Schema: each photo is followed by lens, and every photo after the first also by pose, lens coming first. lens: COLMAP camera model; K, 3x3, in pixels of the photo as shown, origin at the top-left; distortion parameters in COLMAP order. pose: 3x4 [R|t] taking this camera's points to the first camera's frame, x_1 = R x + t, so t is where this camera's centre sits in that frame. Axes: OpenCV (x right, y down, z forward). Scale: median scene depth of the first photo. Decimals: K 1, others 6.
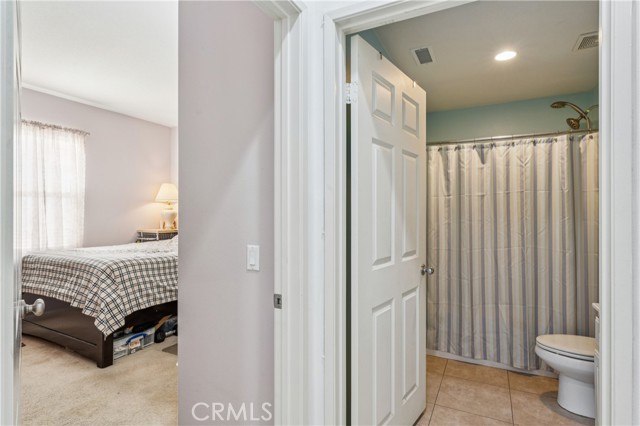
lens RADIAL K [[331.4, 0, 320.0], [0, 331.4, 213.0], [0, 0, 1]] dist [0.000715, -0.000314]
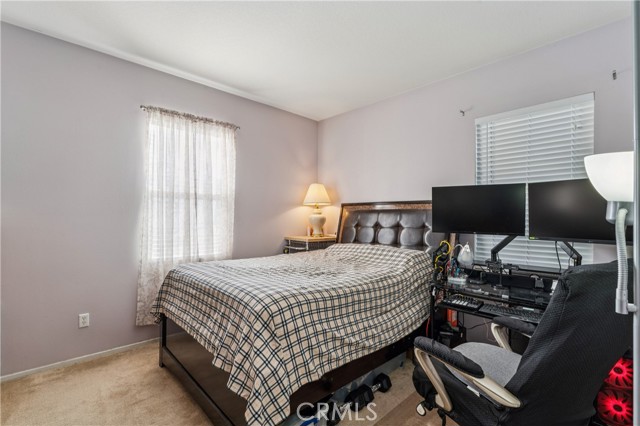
lens RADIAL K [[296.9, 0, 320.0], [0, 296.9, 213.0], [0, 0, 1]] dist [0.000727, 0.000198]
pose [[0.942543, -0.001103, -0.334083, -0.375216], [-0.004885, 0.999842, -0.017083, 0.000015], [0.334049, 0.017733, 0.942389, 0.538192]]
